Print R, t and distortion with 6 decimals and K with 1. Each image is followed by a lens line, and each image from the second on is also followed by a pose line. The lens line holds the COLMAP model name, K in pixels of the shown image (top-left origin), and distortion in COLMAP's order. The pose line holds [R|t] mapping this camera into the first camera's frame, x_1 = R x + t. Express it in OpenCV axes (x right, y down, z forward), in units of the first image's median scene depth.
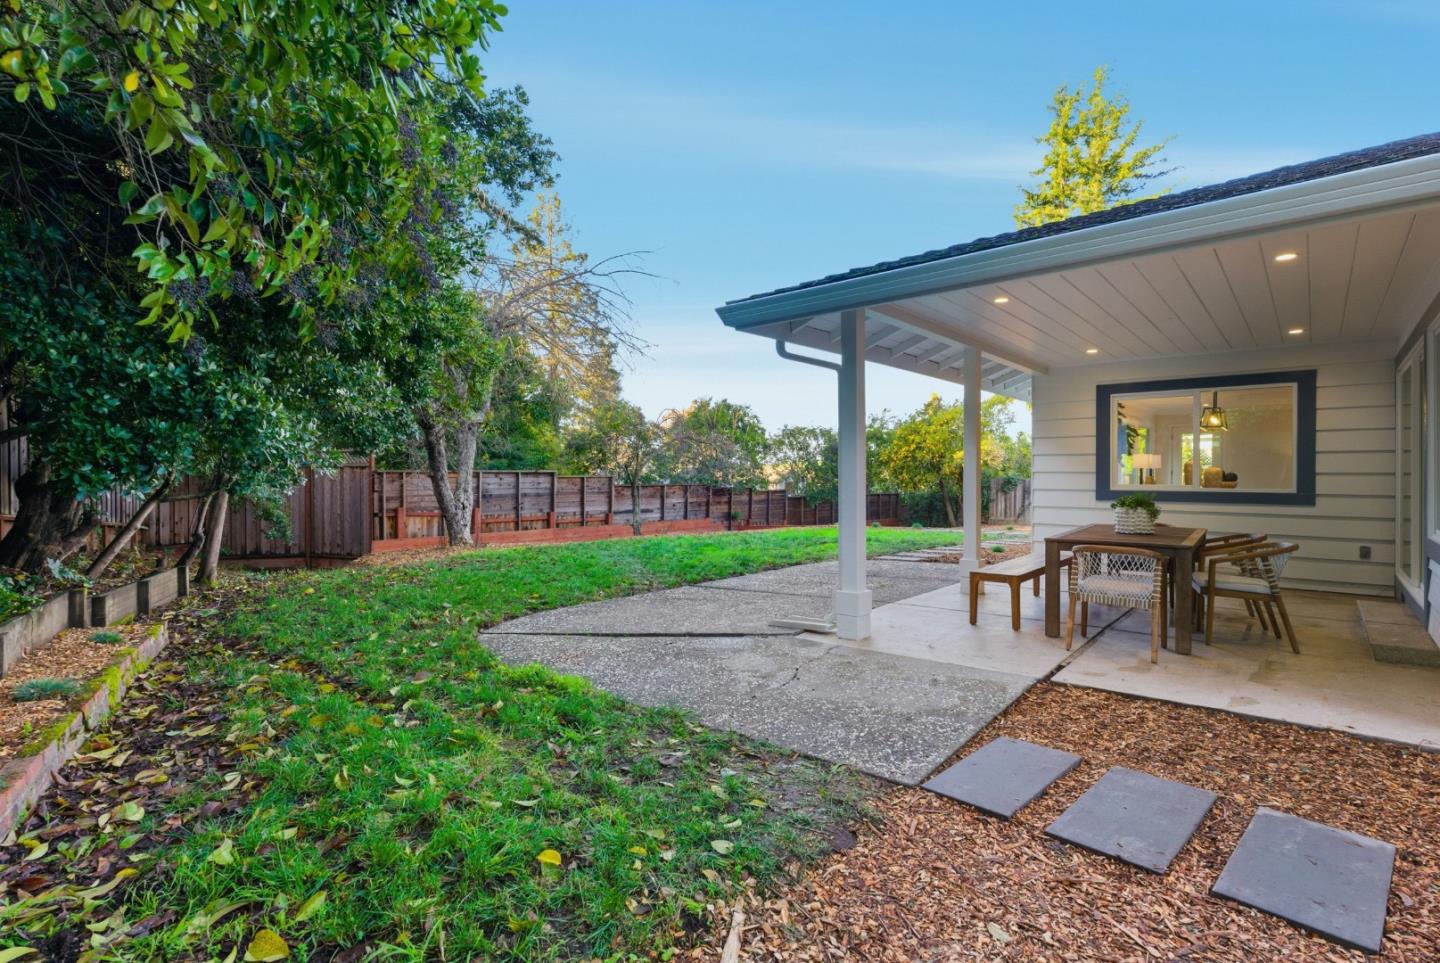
lens RADIAL K [[635.0, 0, 719.8], [0, 635.0, 481.9], [0, 0, 1]] dist [0.004631, 0.000469]
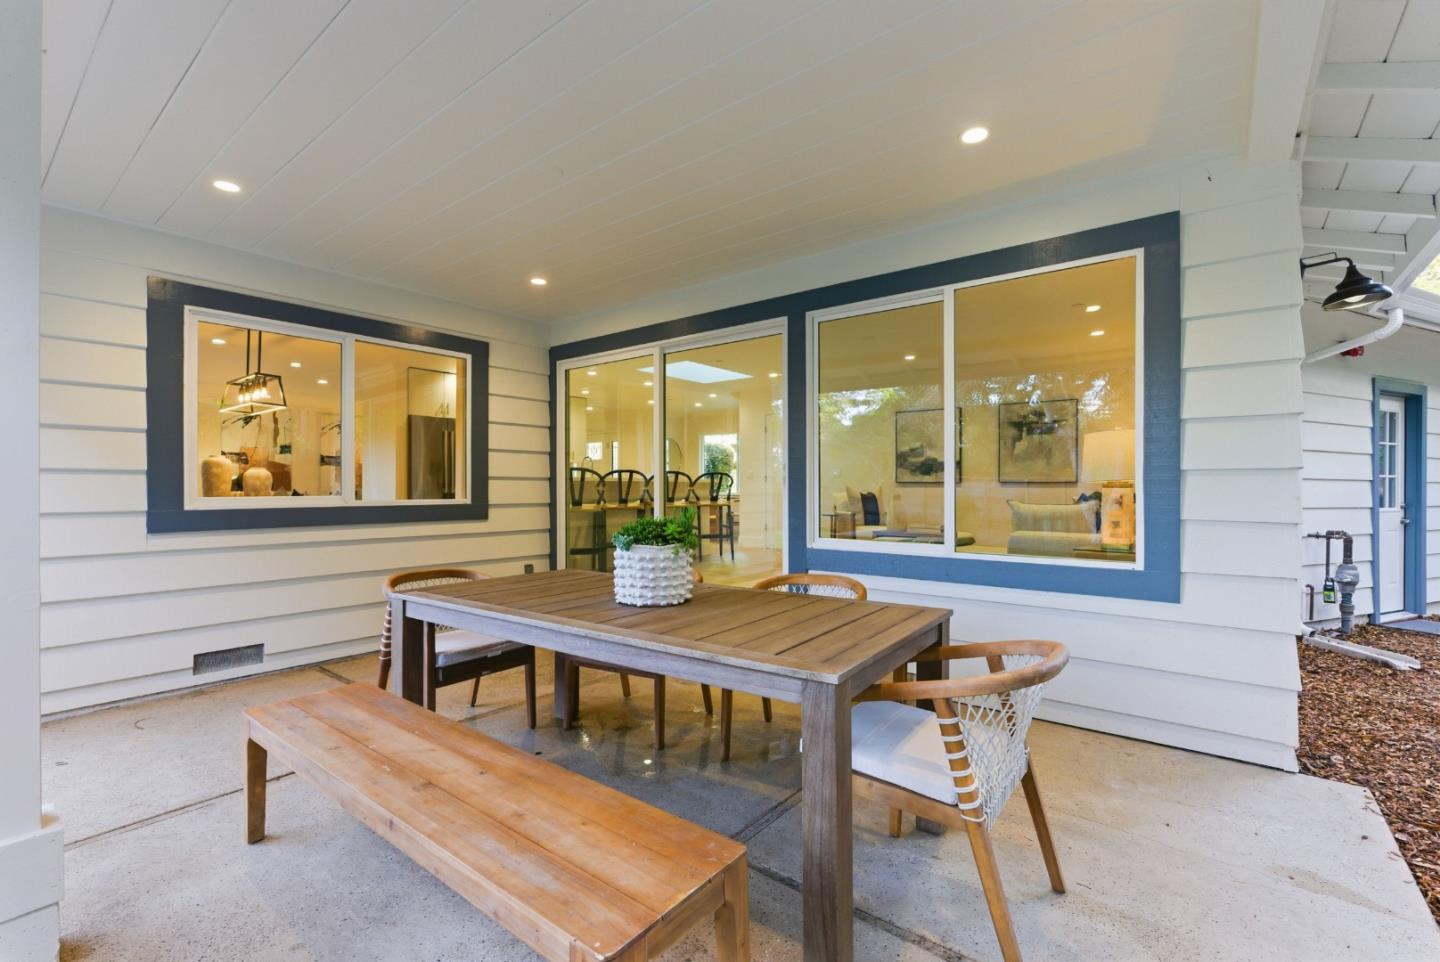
lens RADIAL K [[635.0, 0, 713.9], [0, 635.0, 479.0], [0, 0, 1]] dist [0.004631, 0.000469]
pose [[-0.073668, -0.001108, 0.997282, 0.034726], [0.006456, 0.999978, 0.001588, -0.002616], [-0.997262, 0.006556, -0.073660, 0.187567]]
